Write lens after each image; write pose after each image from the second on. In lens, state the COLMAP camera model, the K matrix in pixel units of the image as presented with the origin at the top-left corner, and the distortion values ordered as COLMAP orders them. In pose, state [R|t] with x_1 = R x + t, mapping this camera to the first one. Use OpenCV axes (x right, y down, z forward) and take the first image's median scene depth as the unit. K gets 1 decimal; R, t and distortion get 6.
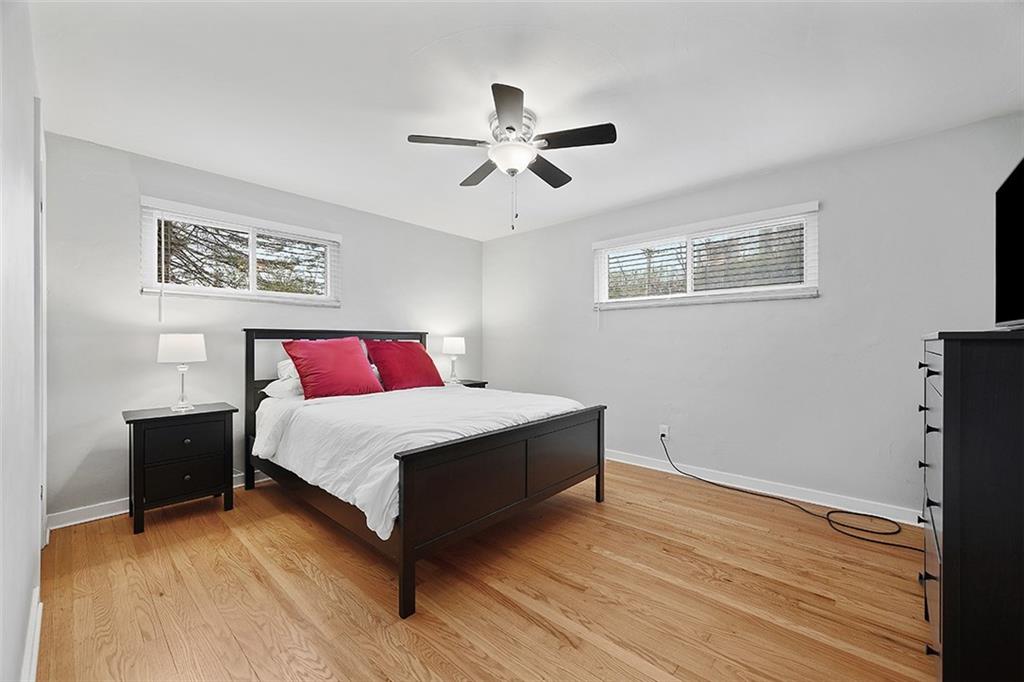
lens RADIAL K [[405.0, 0, 511.5], [0, 405.0, 340.6], [0, 0, 1]] dist [0.002367, 0.000048]
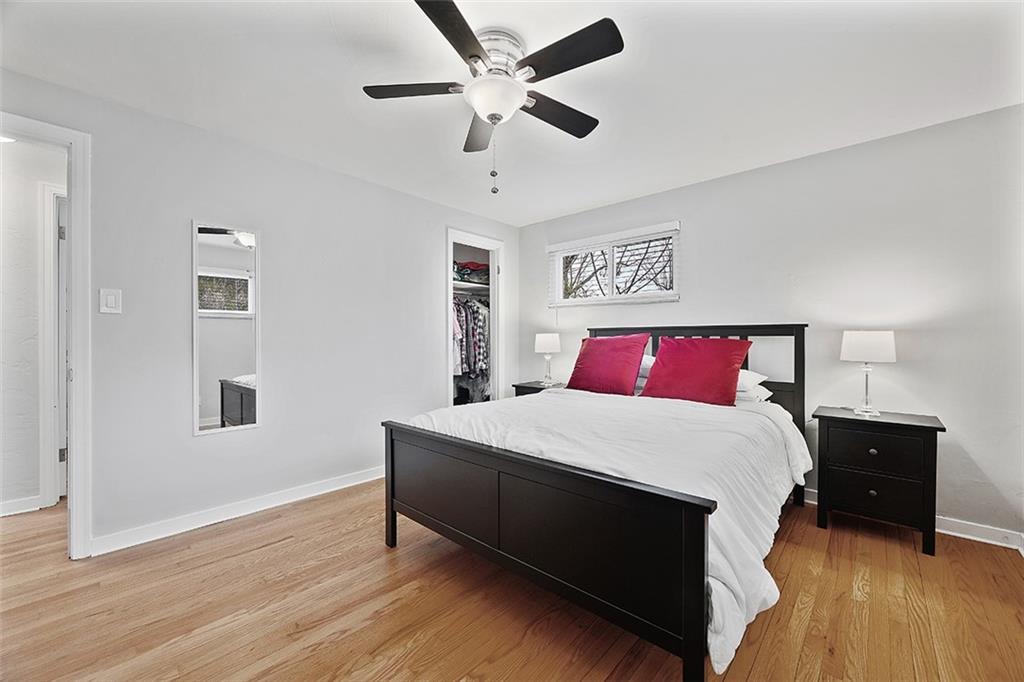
lens RADIAL K [[405.0, 0, 510.8], [0, 405.0, 341.0], [0, 0, 1]] dist [0.002367, 0.000048]
pose [[-0.004746, 0.002363, -0.999986, 0.649516], [-0.001553, 0.999996, 0.002370, 0.007292], [0.999988, 0.001564, -0.004742, 0.862213]]
